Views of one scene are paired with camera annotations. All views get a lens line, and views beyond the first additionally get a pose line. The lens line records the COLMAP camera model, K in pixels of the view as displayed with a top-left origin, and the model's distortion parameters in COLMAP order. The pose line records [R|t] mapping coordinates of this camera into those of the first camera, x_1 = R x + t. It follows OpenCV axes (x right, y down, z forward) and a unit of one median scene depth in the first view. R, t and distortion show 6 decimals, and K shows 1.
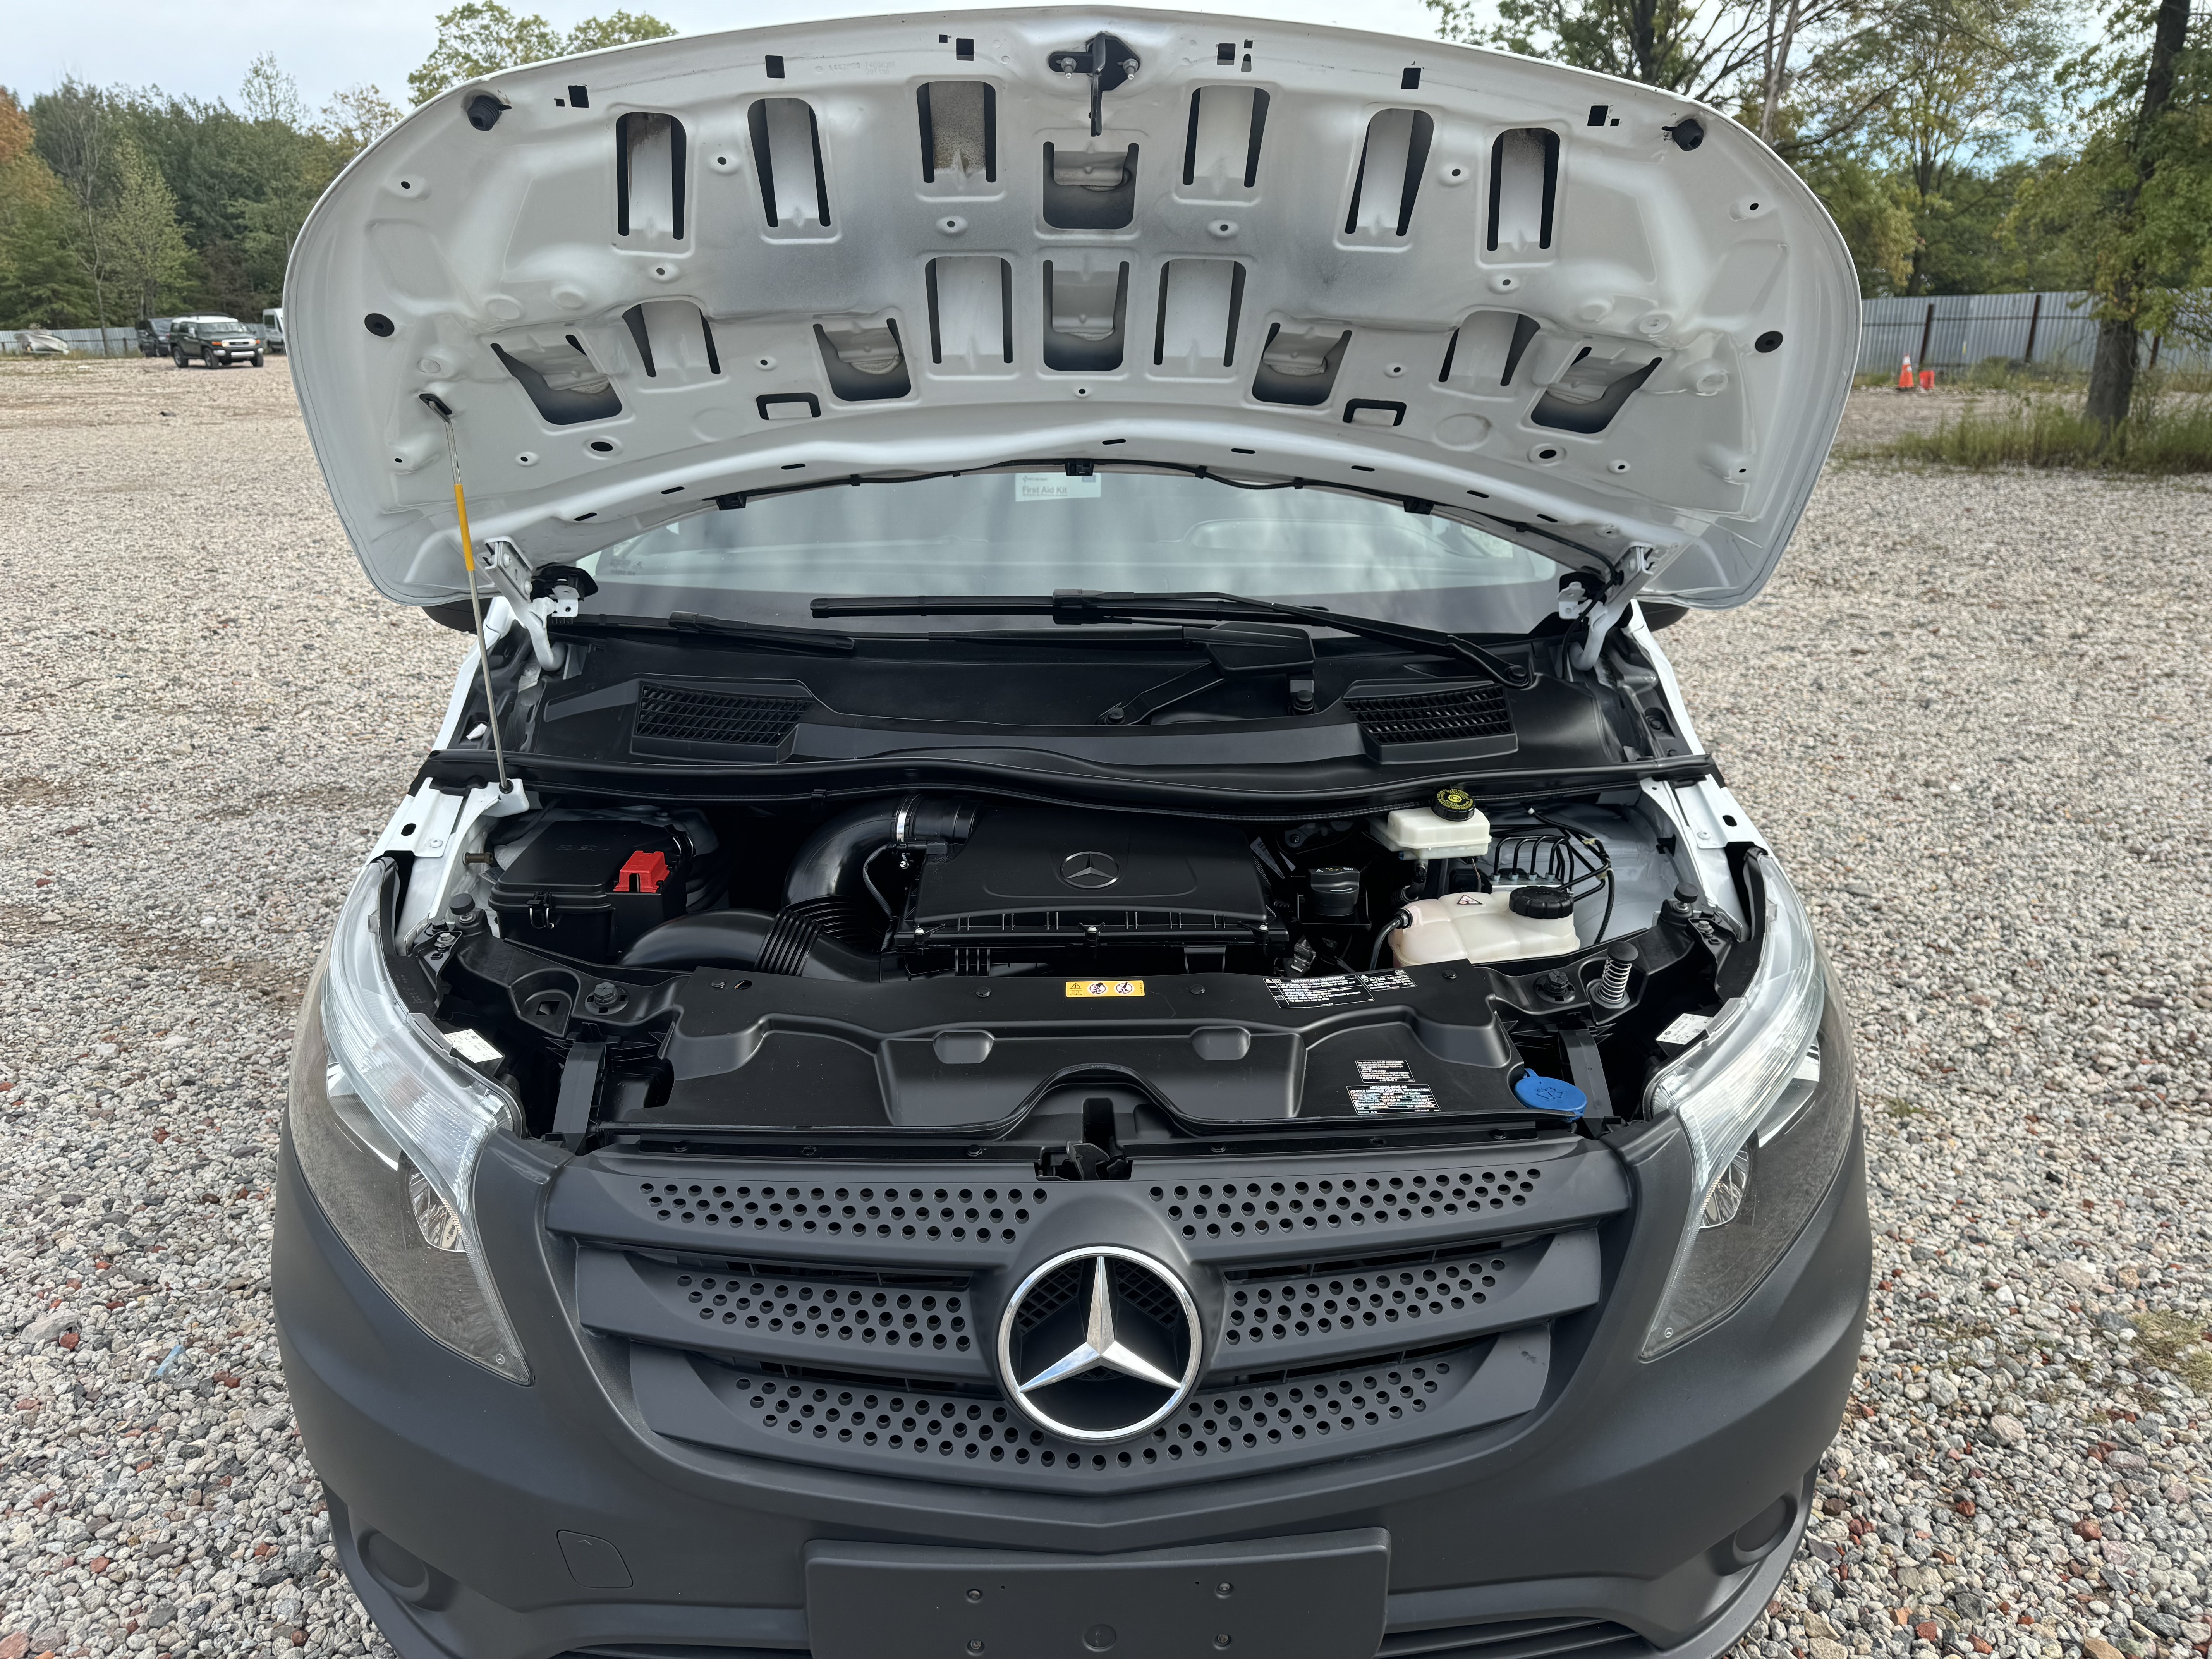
lens RADIAL K [[1552.4, 0, 985.1], [0, 1552.4, 908.7], [0, 0, 1]] dist [0.029462, -0.034320]
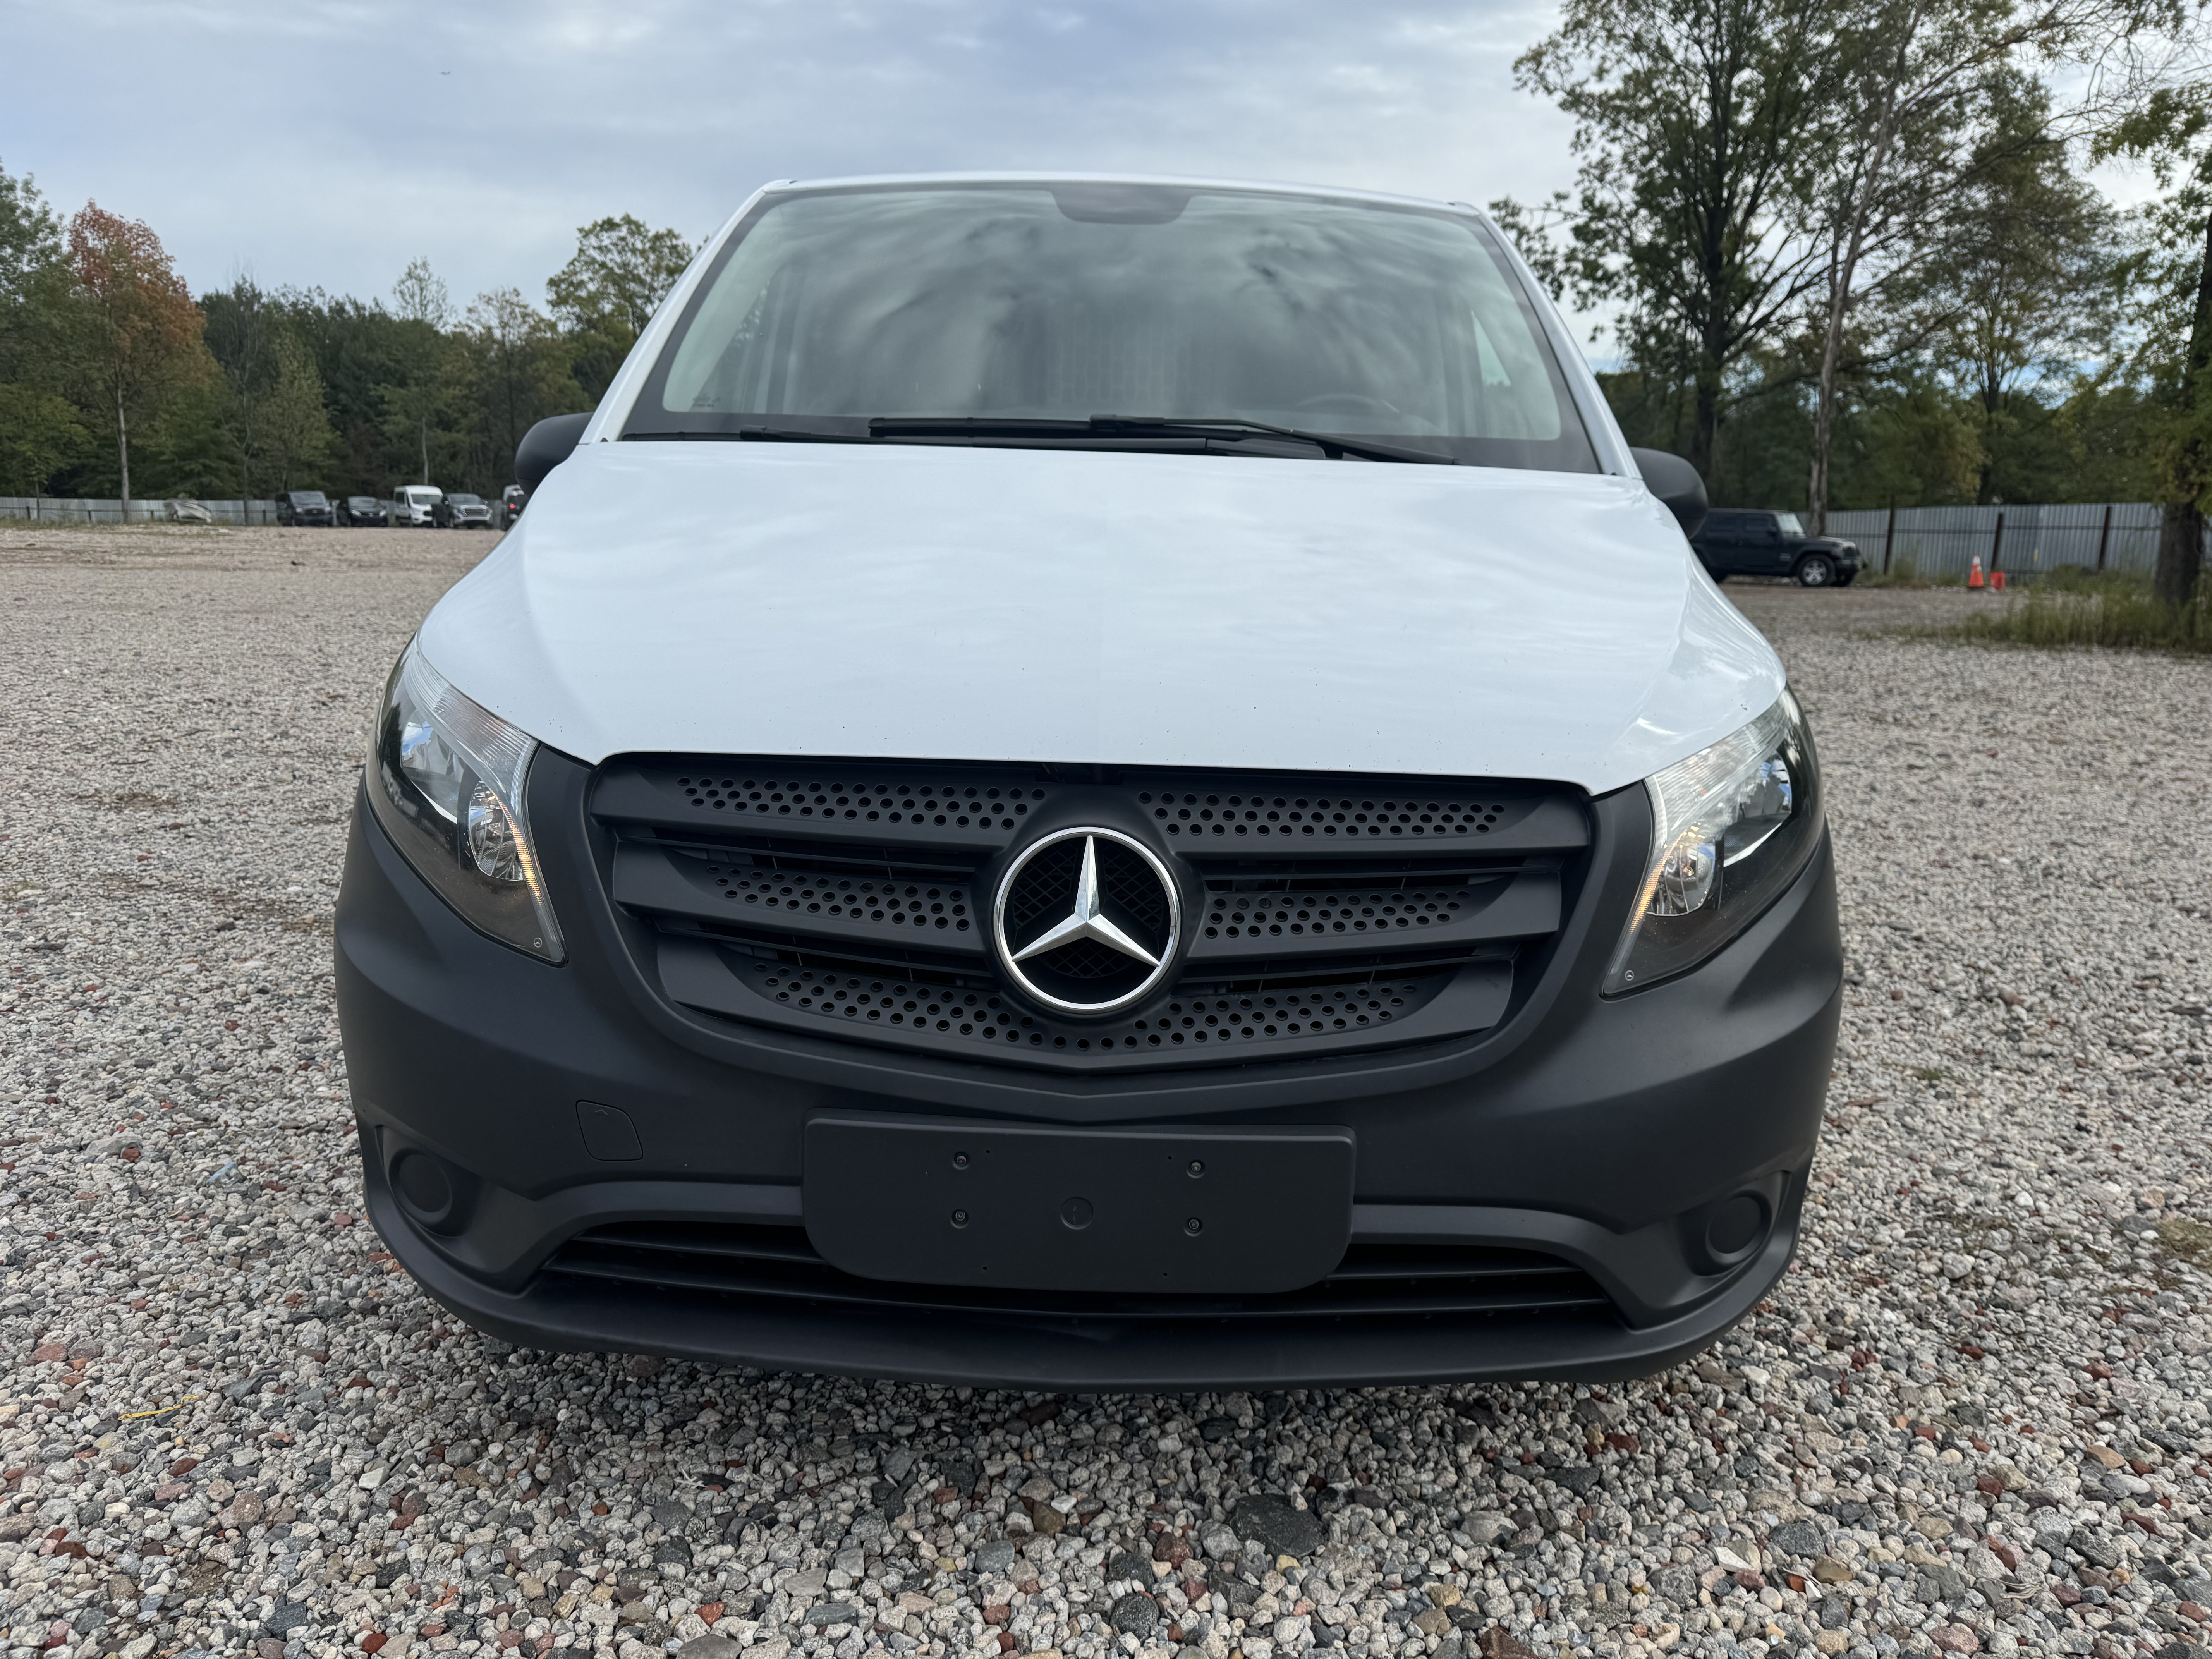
lens RADIAL K [[1552.4, 0, 986.8], [0, 1552.4, 886.3], [0, 0, 1]] dist [0.029462, -0.034320]
pose [[0.997951, 0.045097, -0.045391, 0.020245], [-0.050626, 0.990335, -0.129129, 0.153388], [0.039129, 0.131162, 0.990588, -0.029685]]
